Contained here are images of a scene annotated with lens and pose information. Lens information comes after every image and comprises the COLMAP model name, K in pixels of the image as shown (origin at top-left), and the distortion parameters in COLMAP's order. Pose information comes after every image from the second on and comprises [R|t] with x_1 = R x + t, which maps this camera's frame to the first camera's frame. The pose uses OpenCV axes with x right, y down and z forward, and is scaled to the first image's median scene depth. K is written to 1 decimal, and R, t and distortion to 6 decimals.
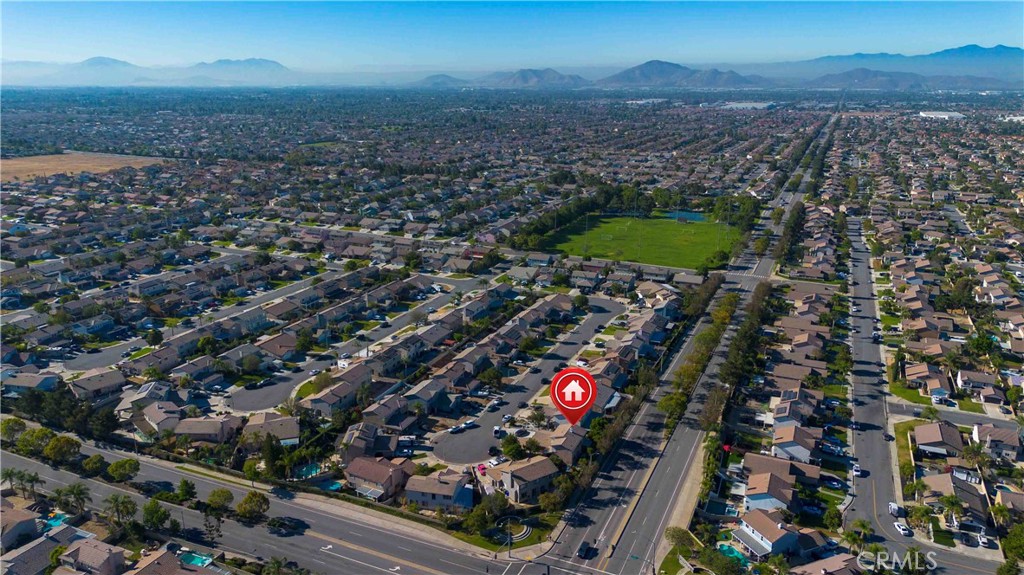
lens RADIAL K [[723.9, 0, 512.0], [0, 723.9, 287.5], [0, 0, 1]] dist [0.080491, -0.063003]
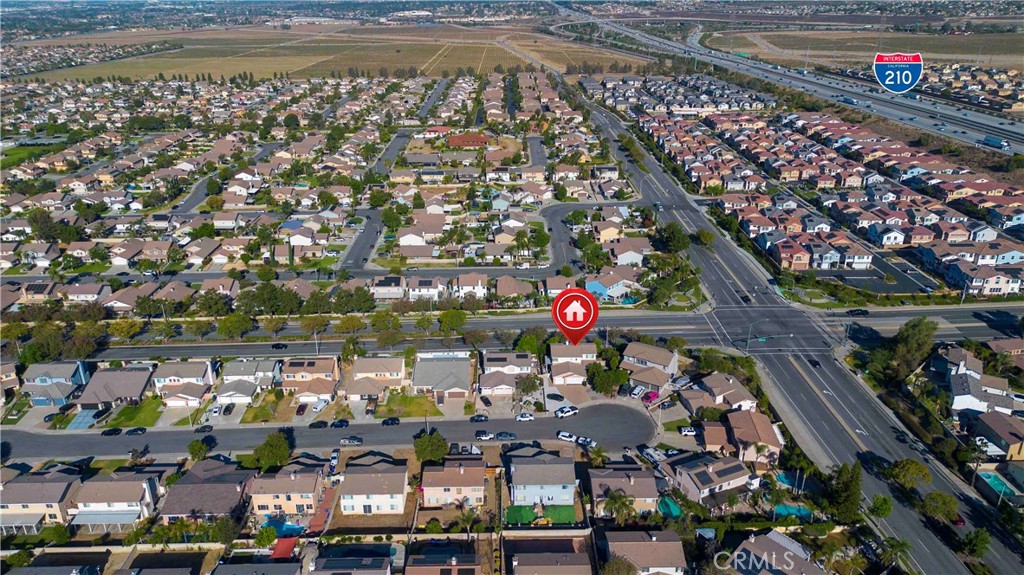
lens RADIAL K [[721.2, 0, 512.0], [0, 721.2, 287.5], [0, 0, 1]] dist [0.083181, -0.106751]
pose [[-0.420344, -0.344913, 0.839253, -0.498348], [0.261018, 0.839874, 0.475900, -0.255952], [-0.869011, 0.419102, -0.263007, 0.955502]]
